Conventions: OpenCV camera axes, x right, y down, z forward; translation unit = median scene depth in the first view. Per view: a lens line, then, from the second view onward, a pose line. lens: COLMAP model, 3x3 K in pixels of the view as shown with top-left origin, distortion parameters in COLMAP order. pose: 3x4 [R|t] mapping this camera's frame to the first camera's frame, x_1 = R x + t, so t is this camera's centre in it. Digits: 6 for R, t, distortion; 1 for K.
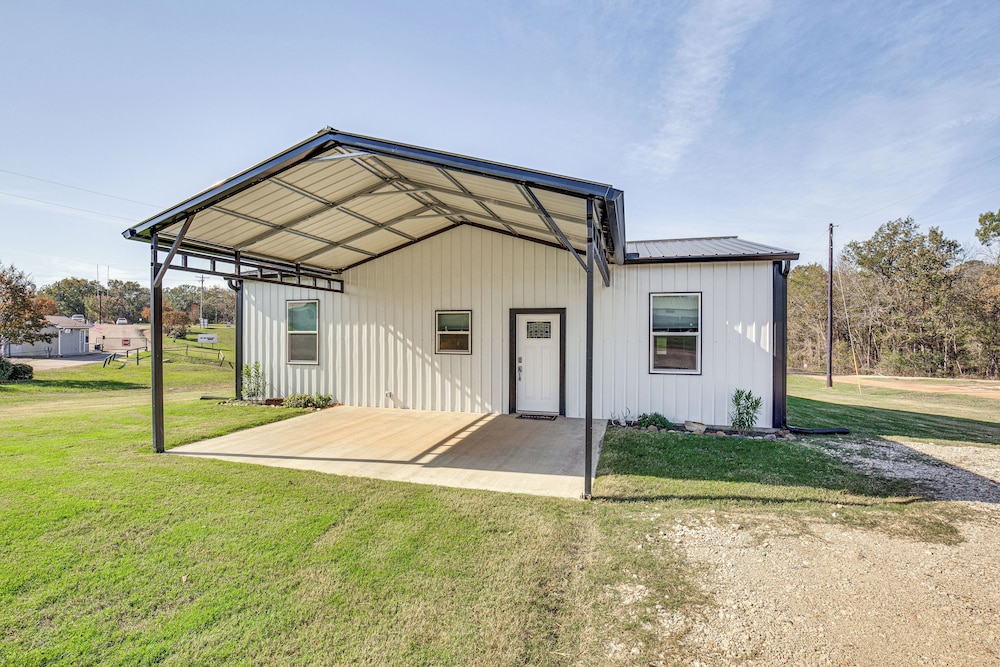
lens RADIAL K [[463.2, 0, 496.0], [0, 463.2, 329.7], [0, 0, 1]] dist [-0.022990, -0.000027]
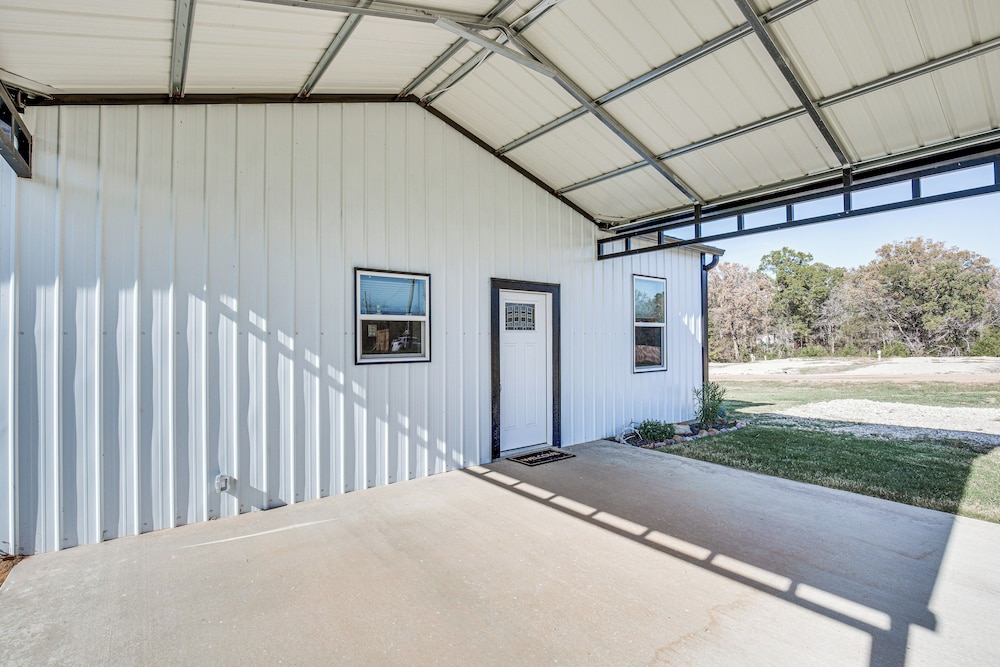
lens RADIAL K [[463.2, 0, 502.4], [0, 463.2, 334.3], [0, 0, 1]] dist [-0.022990, -0.000027]
pose [[0.596432, -0.000506, 0.802663, -0.411311], [0.002837, 0.999995, -0.001477, 0.024149], [-0.802659, 0.003158, 0.596430, 0.630392]]
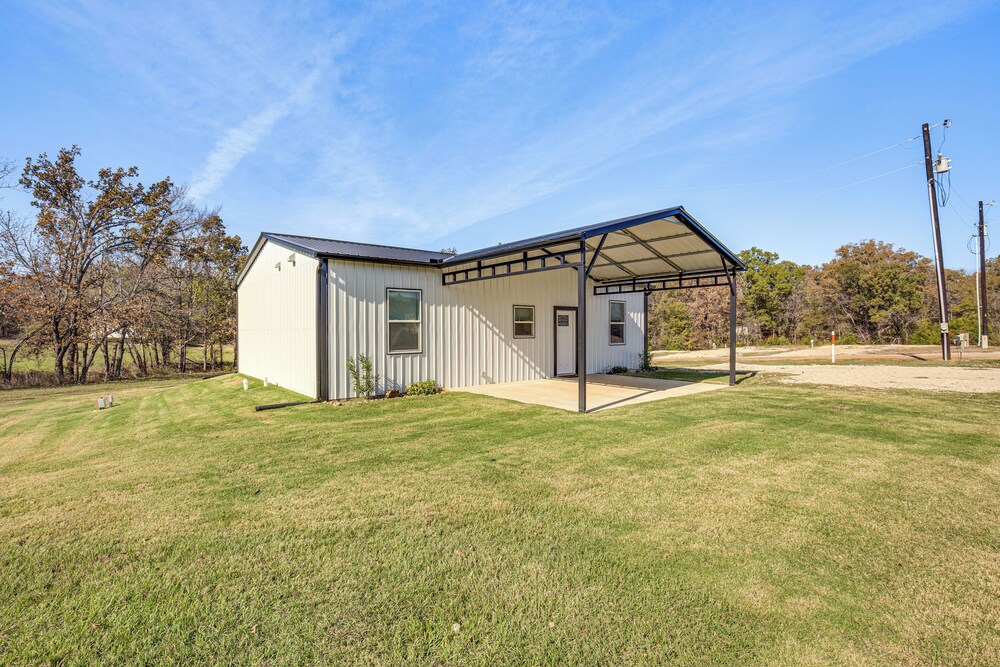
lens RADIAL K [[463.2, 0, 490.9], [0, 463.2, 327.6], [0, 0, 1]] dist [-0.022990, -0.000027]
pose [[0.590007, -0.003521, 0.807390, -1.244447], [0.002191, 0.999994, 0.002760, 0.018705], [-0.807395, 0.000141, 0.590012, 0.284998]]
